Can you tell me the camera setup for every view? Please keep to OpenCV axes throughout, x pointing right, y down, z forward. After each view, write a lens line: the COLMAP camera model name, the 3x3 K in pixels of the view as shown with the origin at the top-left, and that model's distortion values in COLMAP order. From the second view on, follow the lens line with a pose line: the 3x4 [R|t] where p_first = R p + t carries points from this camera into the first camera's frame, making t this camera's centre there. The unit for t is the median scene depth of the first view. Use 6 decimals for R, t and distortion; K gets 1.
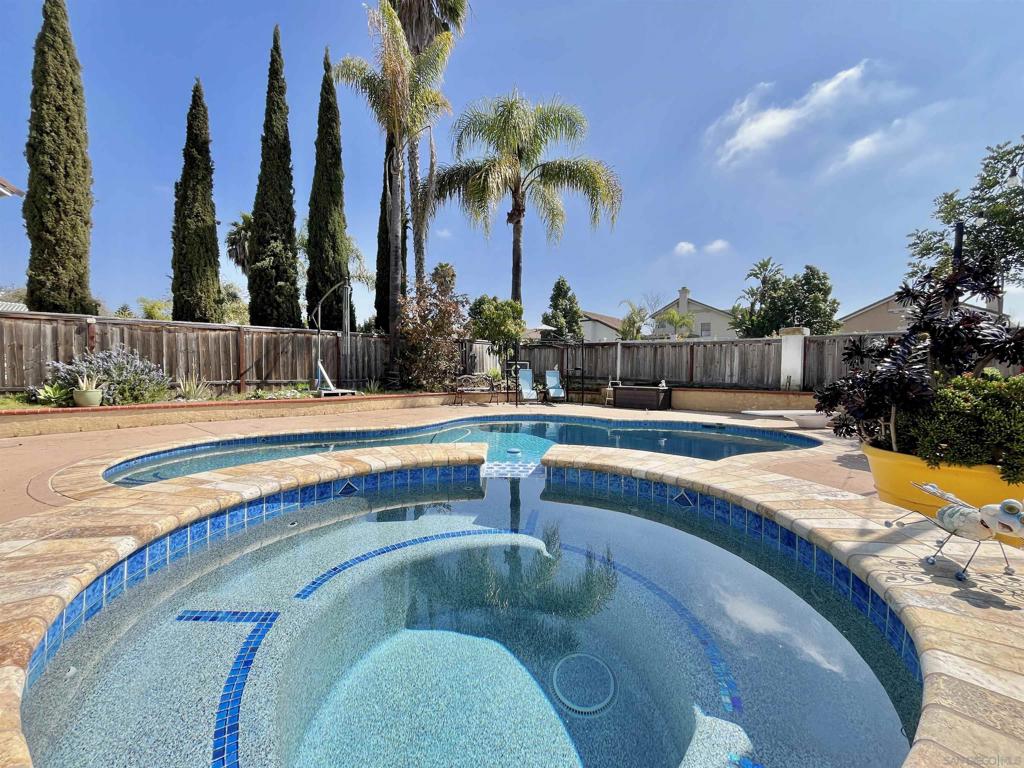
lens RADIAL K [[414.2, 0, 510.9], [0, 414.2, 384.2], [0, 0, 1]] dist [-0.002419, 0.000041]
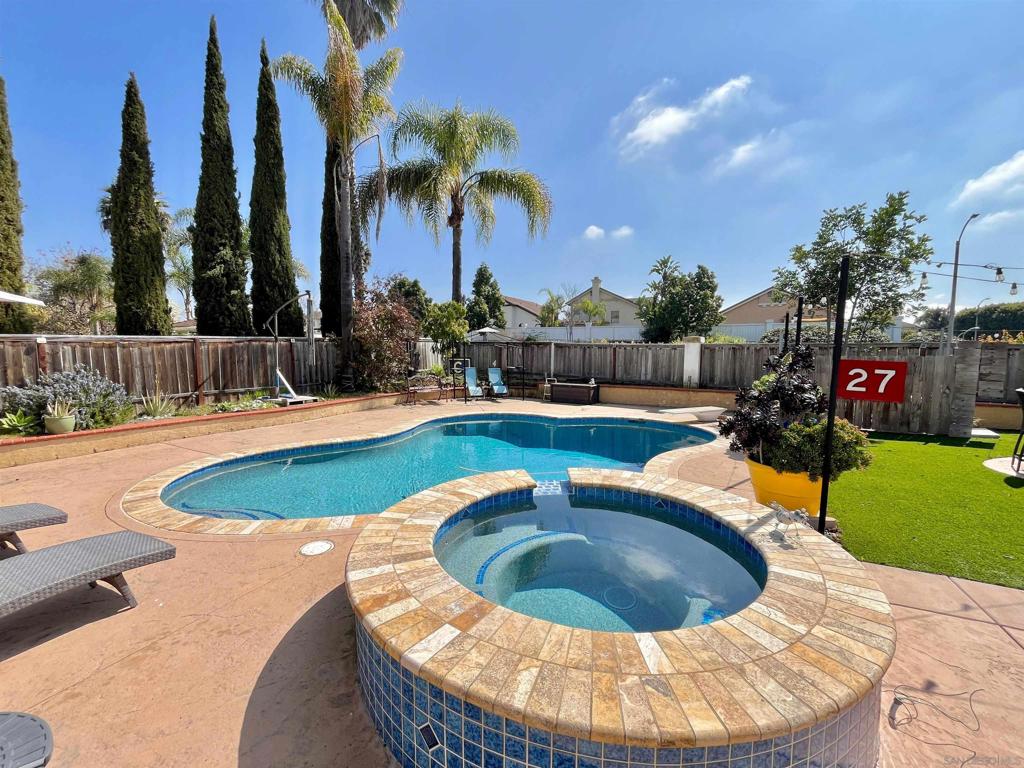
lens RADIAL K [[414.2, 0, 510.9], [0, 414.2, 384.2], [0, 0, 1]] dist [-0.002419, 0.000041]
pose [[0.979303, -0.022392, 0.201159, -0.093578], [0.012122, 0.998566, 0.052139, -0.056725], [-0.202038, -0.048622, 0.978170, -0.099486]]
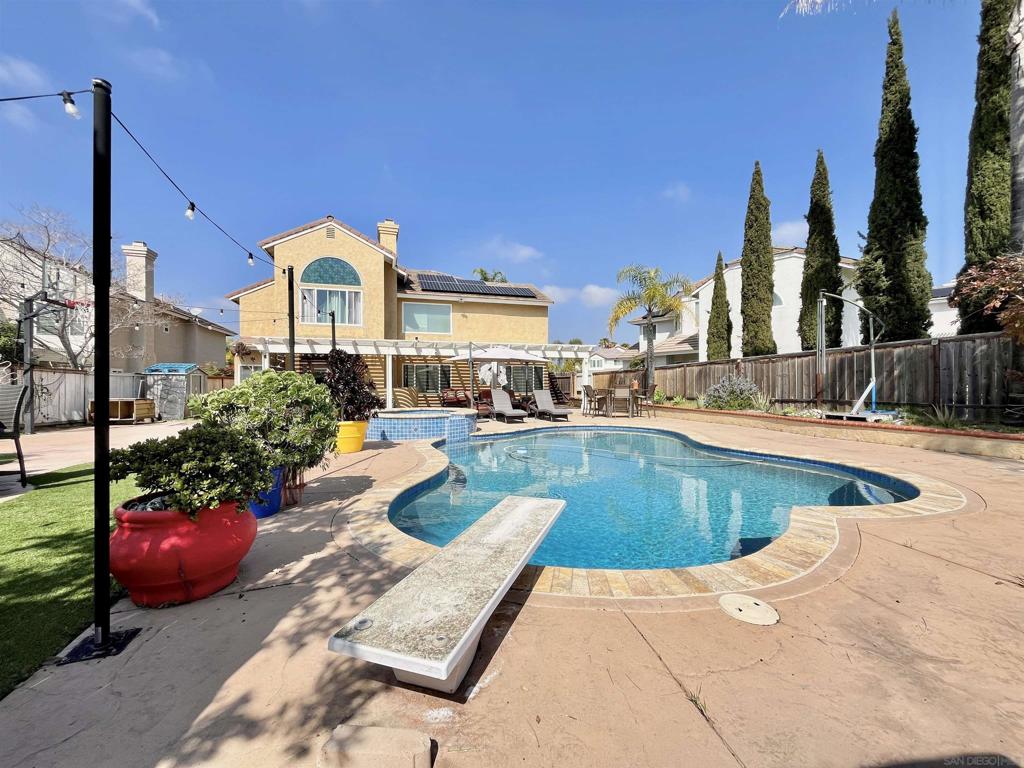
lens RADIAL K [[414.2, 0, 510.9], [0, 414.2, 384.2], [0, 0, 1]] dist [-0.002419, 0.000041]
pose [[-0.568655, -0.005357, -0.822559, 0.594367], [-0.025576, 0.999610, 0.011171, -0.032790], [0.822179, 0.027391, -0.568570, 0.764176]]
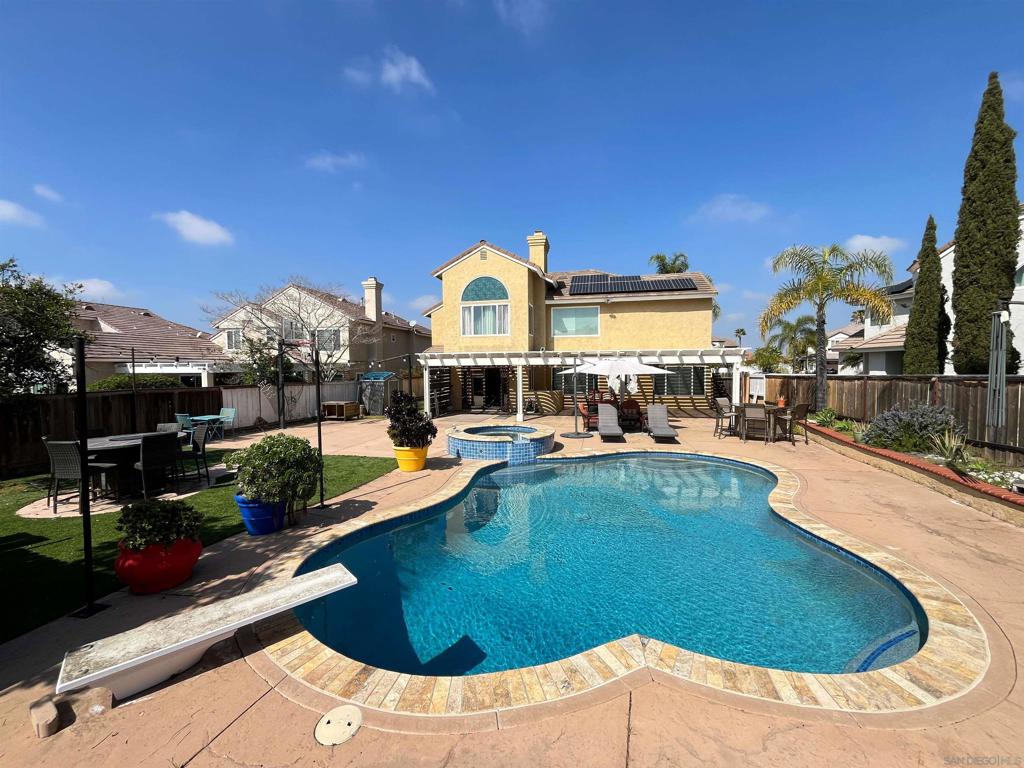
lens RADIAL K [[414.2, 0, 510.9], [0, 414.2, 384.2], [0, 0, 1]] dist [-0.002419, 0.000041]
pose [[-0.897488, 0.019248, -0.440619, 0.393698], [-0.010885, 0.997776, 0.065758, -0.130732], [0.440904, 0.063813, -0.895283, 0.975999]]
